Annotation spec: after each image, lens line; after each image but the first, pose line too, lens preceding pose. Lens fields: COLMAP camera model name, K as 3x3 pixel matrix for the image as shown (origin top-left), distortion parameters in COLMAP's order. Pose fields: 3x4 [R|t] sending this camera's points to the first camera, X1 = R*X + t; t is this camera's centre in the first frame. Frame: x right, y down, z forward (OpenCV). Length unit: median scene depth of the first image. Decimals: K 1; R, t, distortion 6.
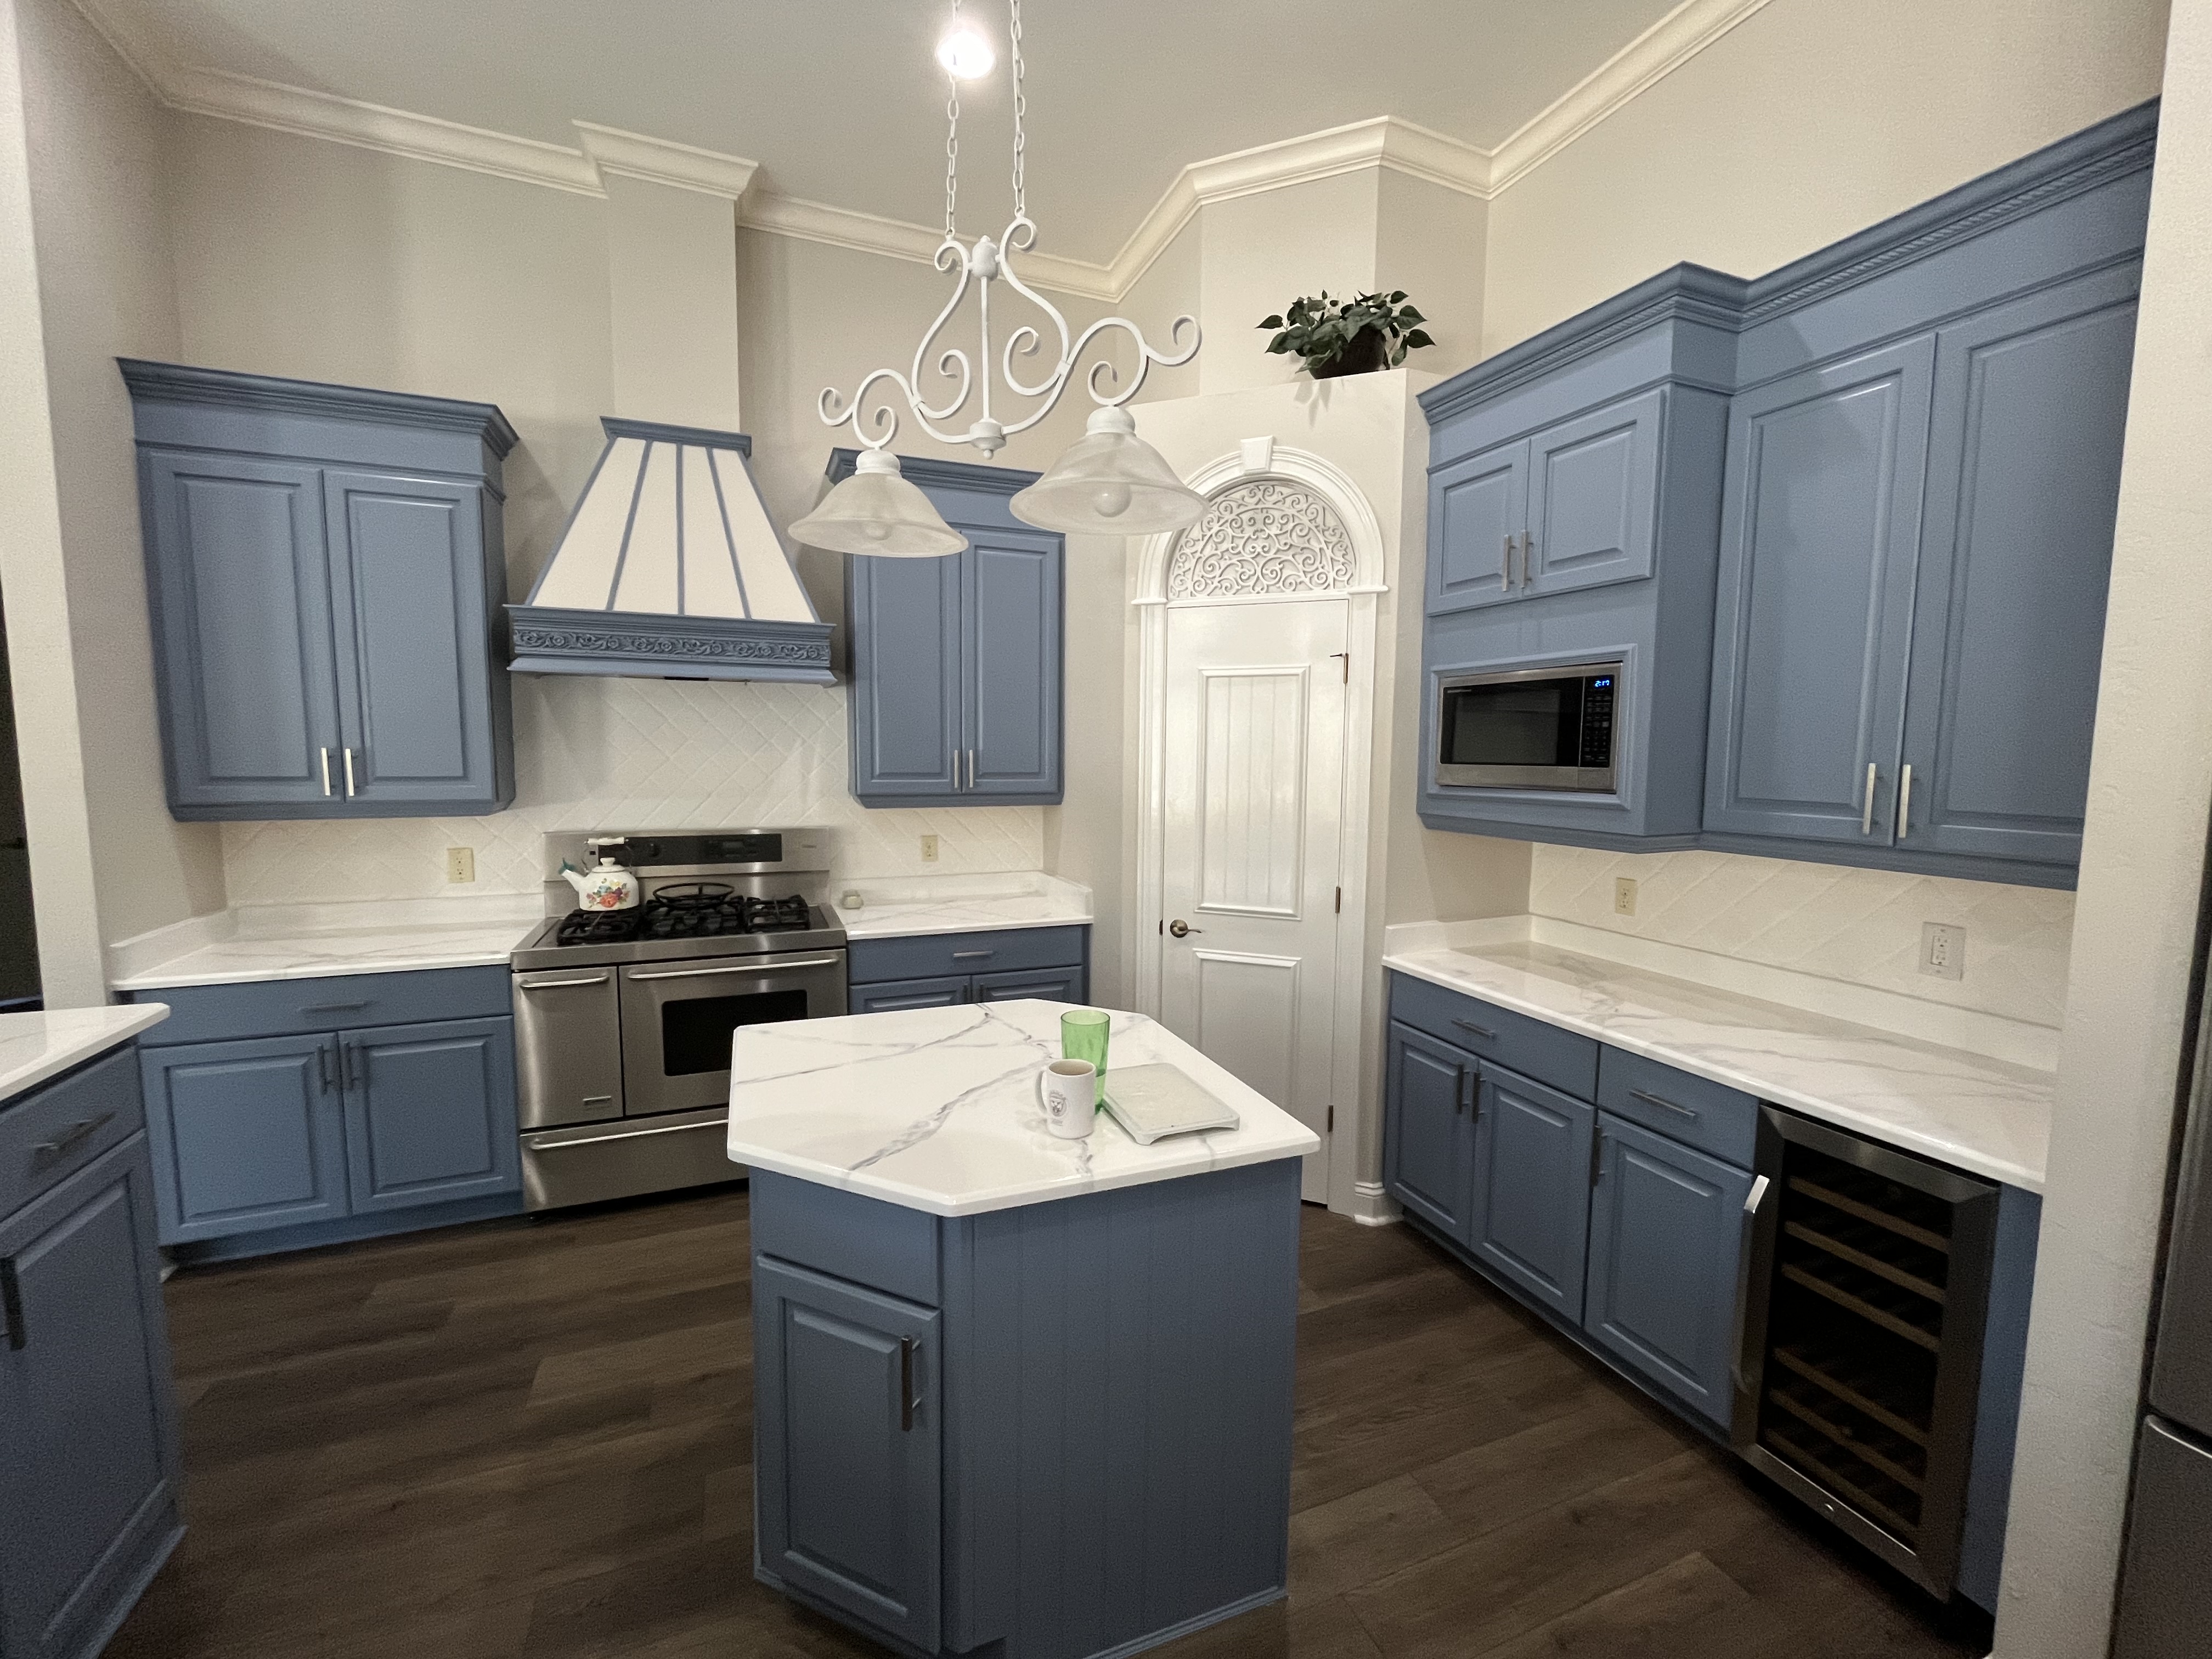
lens RADIAL K [[902.1, 0, 1103.2], [0, 902.1, 832.3], [0, 0, 1]] dist [-0.003981, -0.000569]
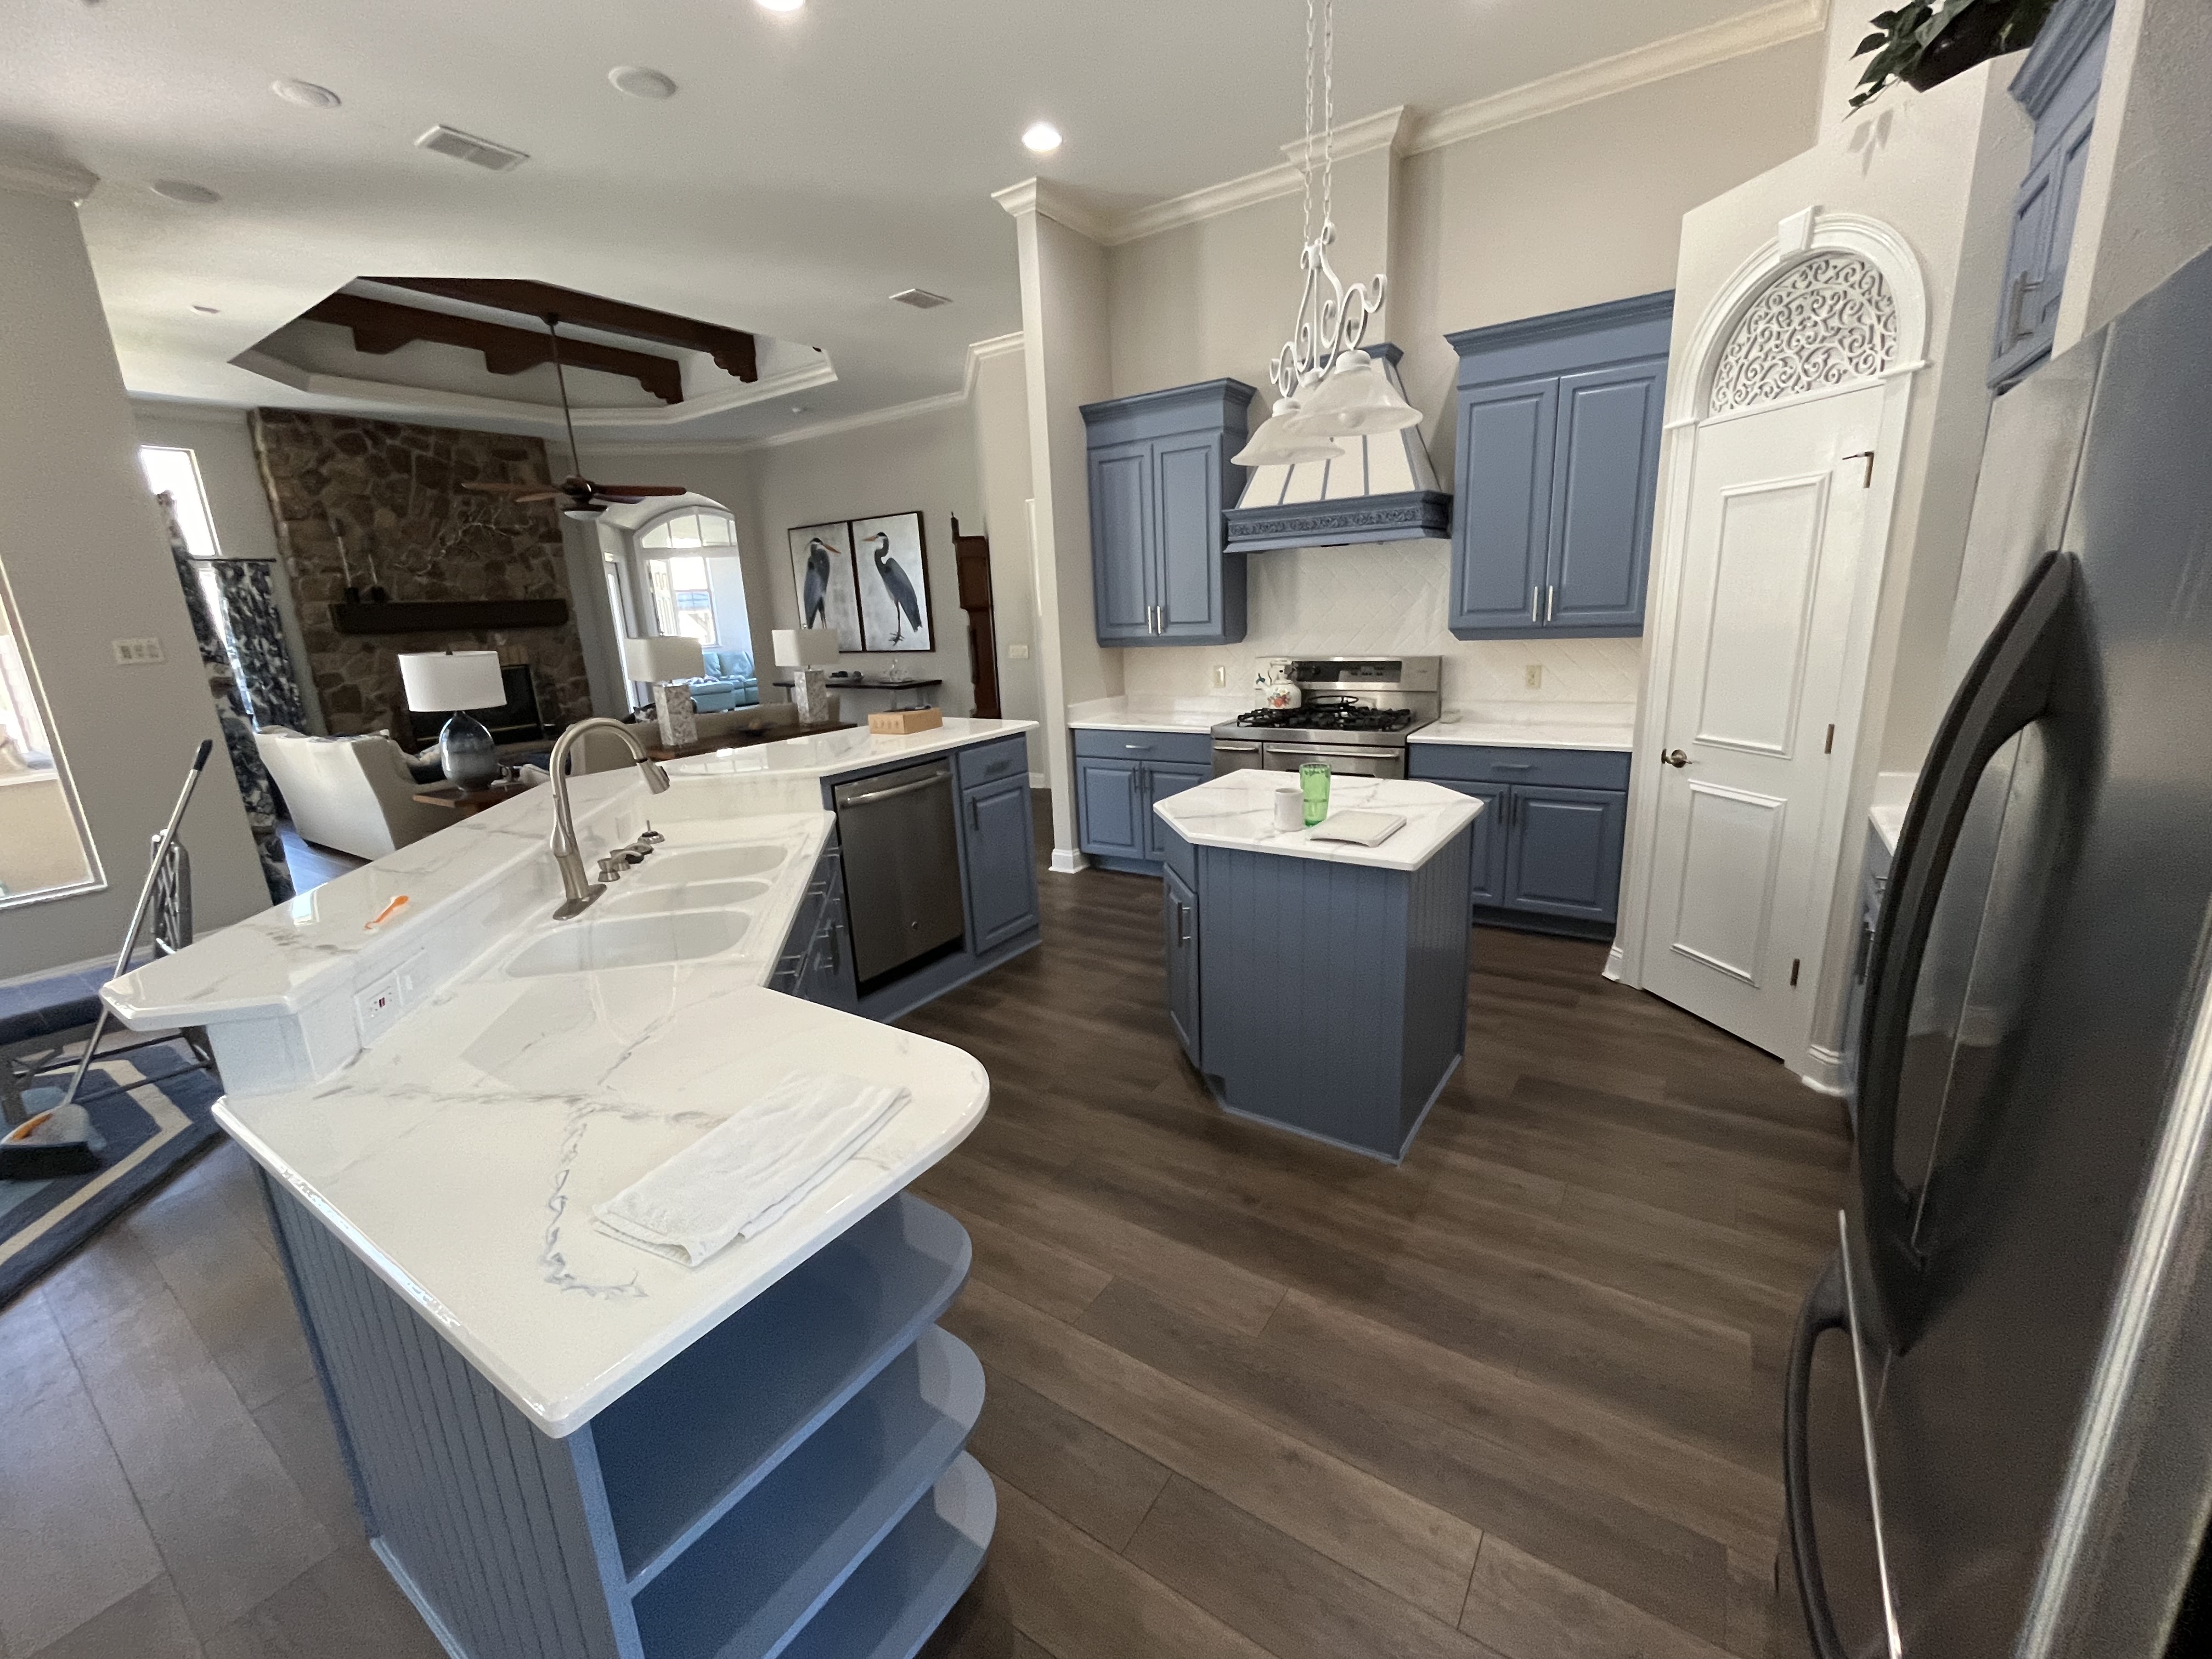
lens RADIAL K [[902.1, 0, 1103.1], [0, 902.1, 833.2], [0, 0, 1]] dist [-0.003981, -0.000569]
pose [[0.558202, 0.168562, -0.812402, 0.597278], [-0.026995, 0.982317, 0.185269, 0.019844], [0.829266, -0.081487, 0.552881, -0.111619]]
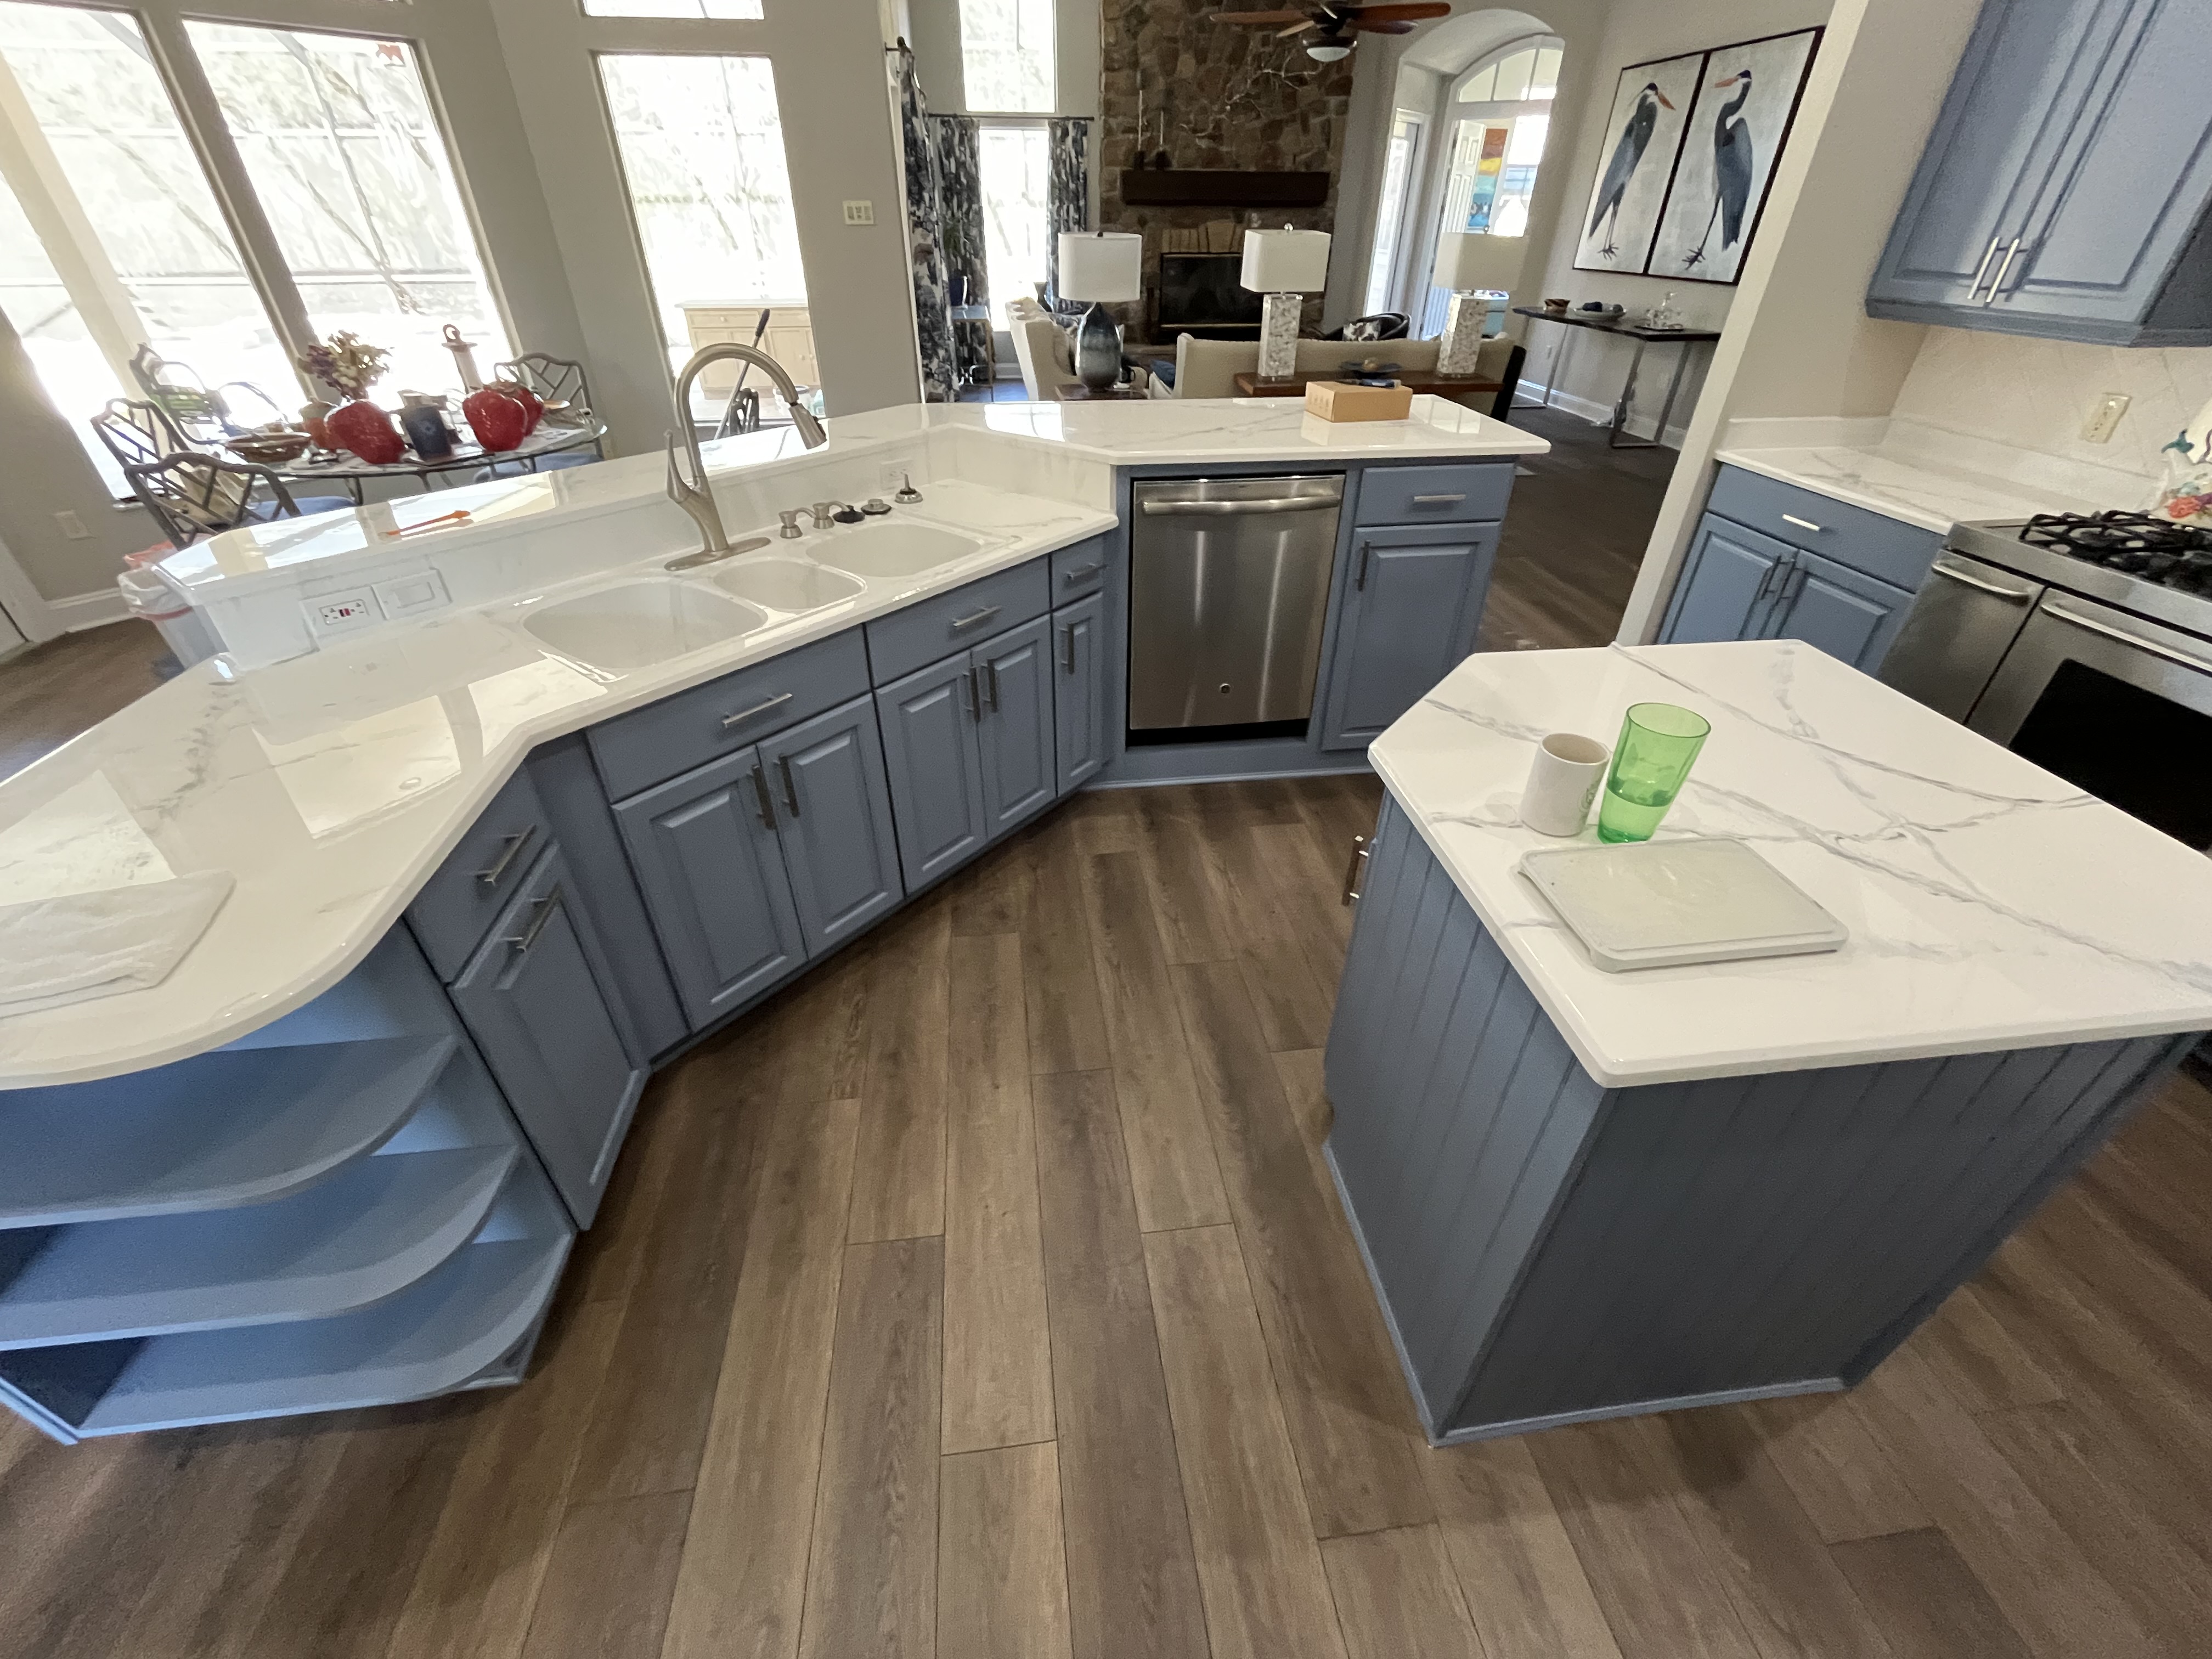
lens RADIAL K [[902.1, 0, 1103.1], [0, 902.1, 829.7], [0, 0, 1]] dist [-0.003981, -0.000569]
pose [[-0.256373, 0.538579, -0.802624, 0.364989], [-0.099411, 0.811281, 0.576142, -0.038618], [0.961452, 0.227497, -0.154450, 0.395485]]
